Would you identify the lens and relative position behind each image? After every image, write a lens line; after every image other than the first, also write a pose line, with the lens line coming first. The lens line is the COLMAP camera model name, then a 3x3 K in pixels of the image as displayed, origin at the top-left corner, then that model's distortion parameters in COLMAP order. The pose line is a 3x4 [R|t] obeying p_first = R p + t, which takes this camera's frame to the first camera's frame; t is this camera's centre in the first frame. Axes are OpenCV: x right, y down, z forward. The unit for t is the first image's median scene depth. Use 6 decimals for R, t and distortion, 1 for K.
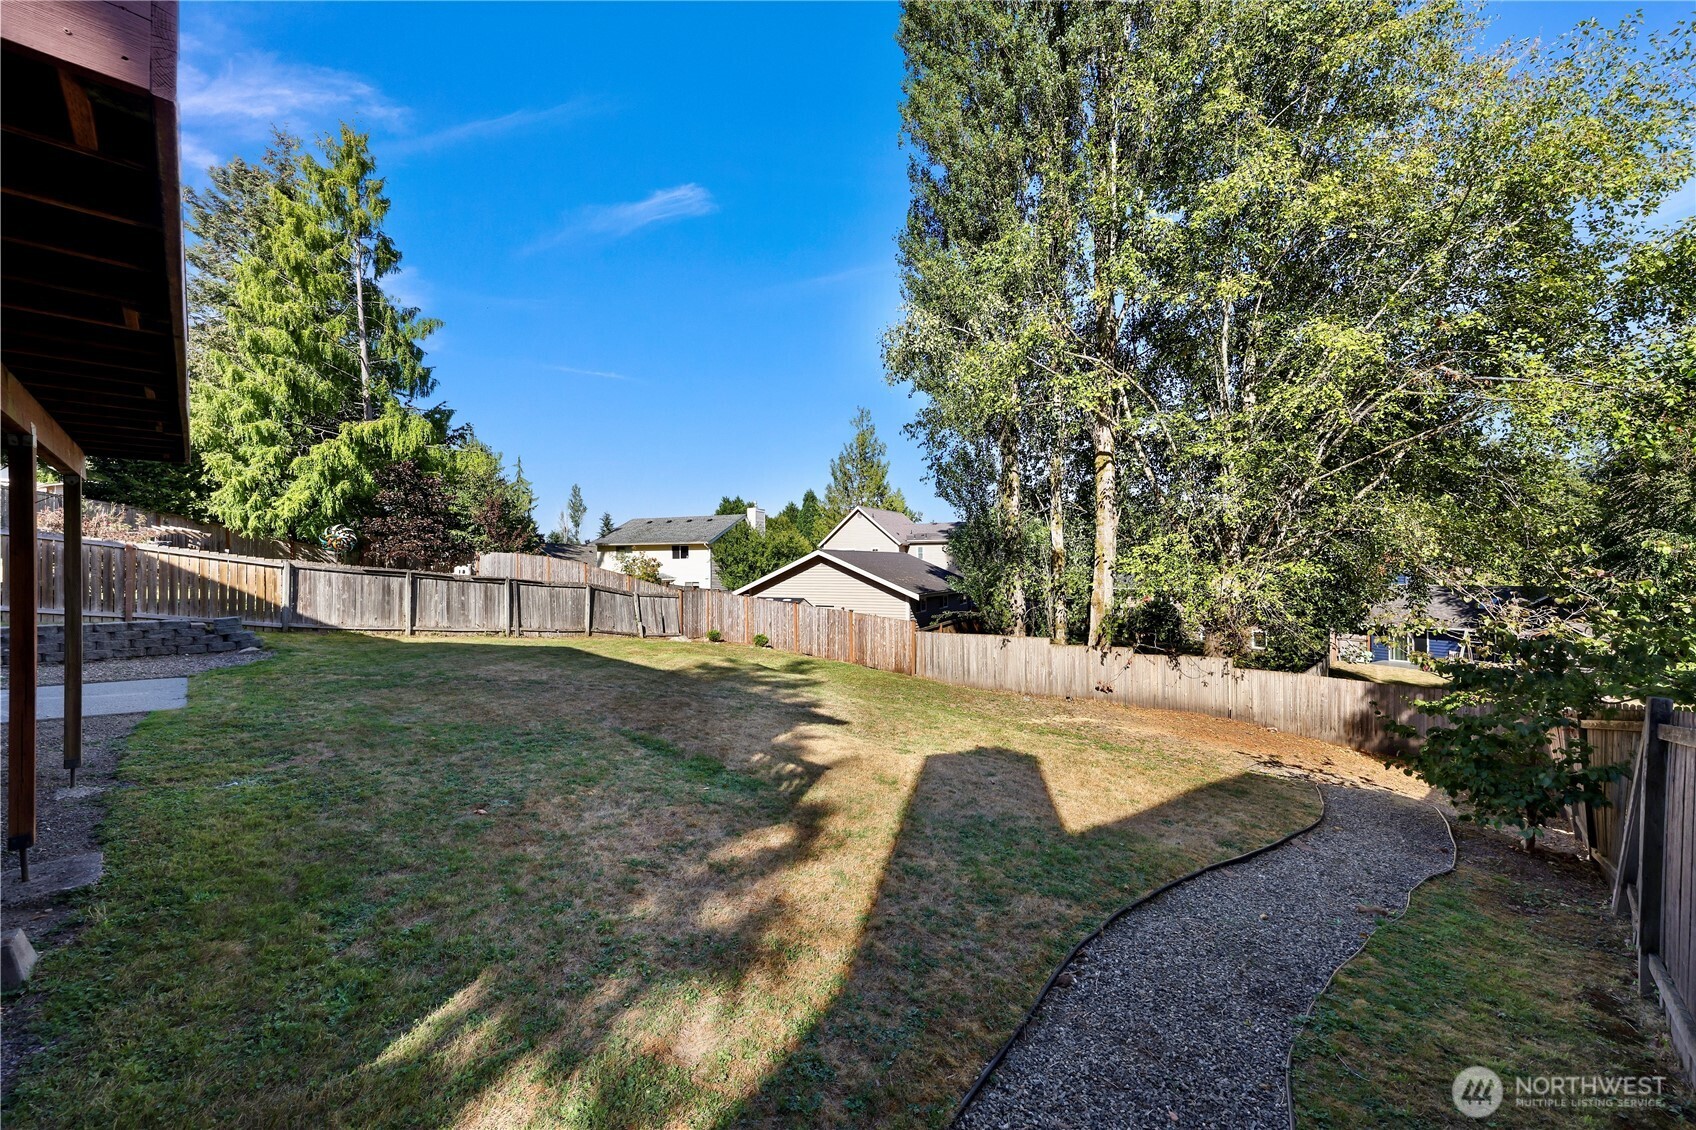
lens RADIAL K [[661.2, 0, 850.0], [0, 661.2, 646.9], [0, 0, 1]] dist [0.000569, 0.000014]
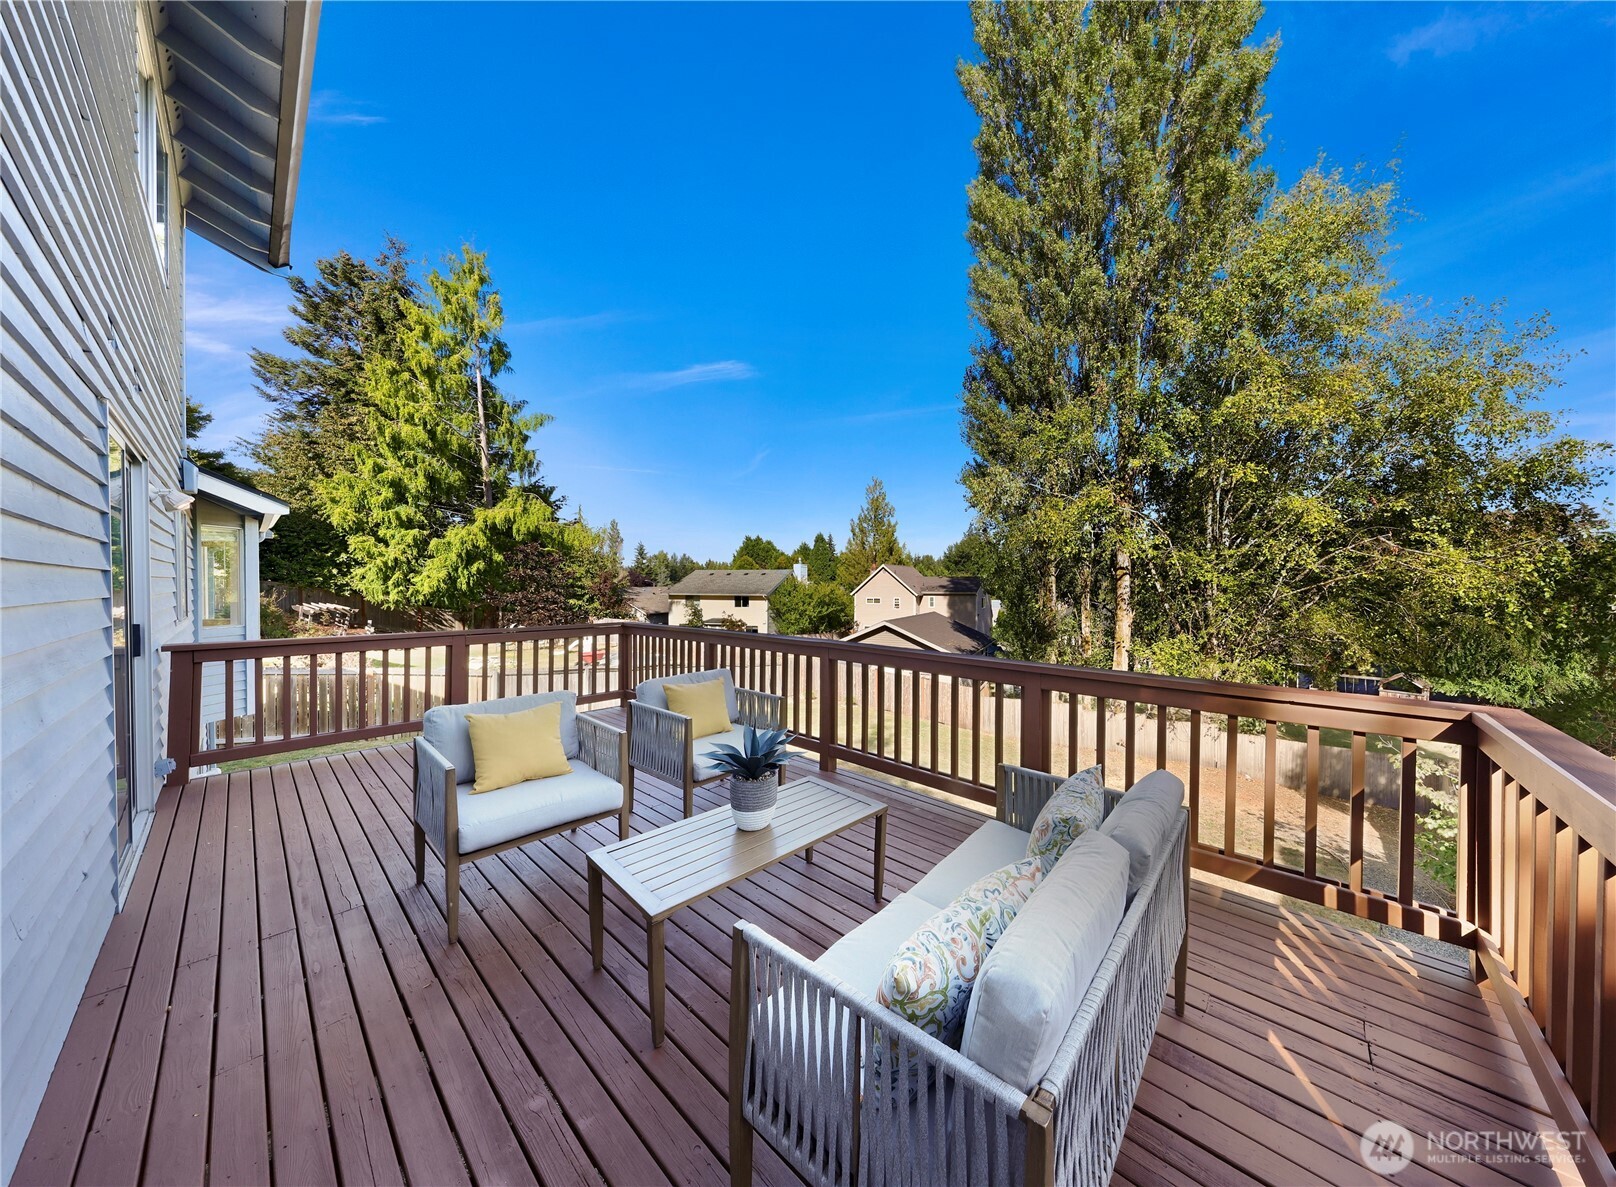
lens RADIAL K [[544.9, 0, 808.2], [0, 544.9, 593.2], [0, 0, 1]] dist [0.000026, 0.000020]
pose [[0.993348, -0.002877, 0.115113, -0.294638], [0.001818, 0.999955, 0.009297, -0.198348], [-0.115135, -0.009026, 0.993309, -0.016912]]
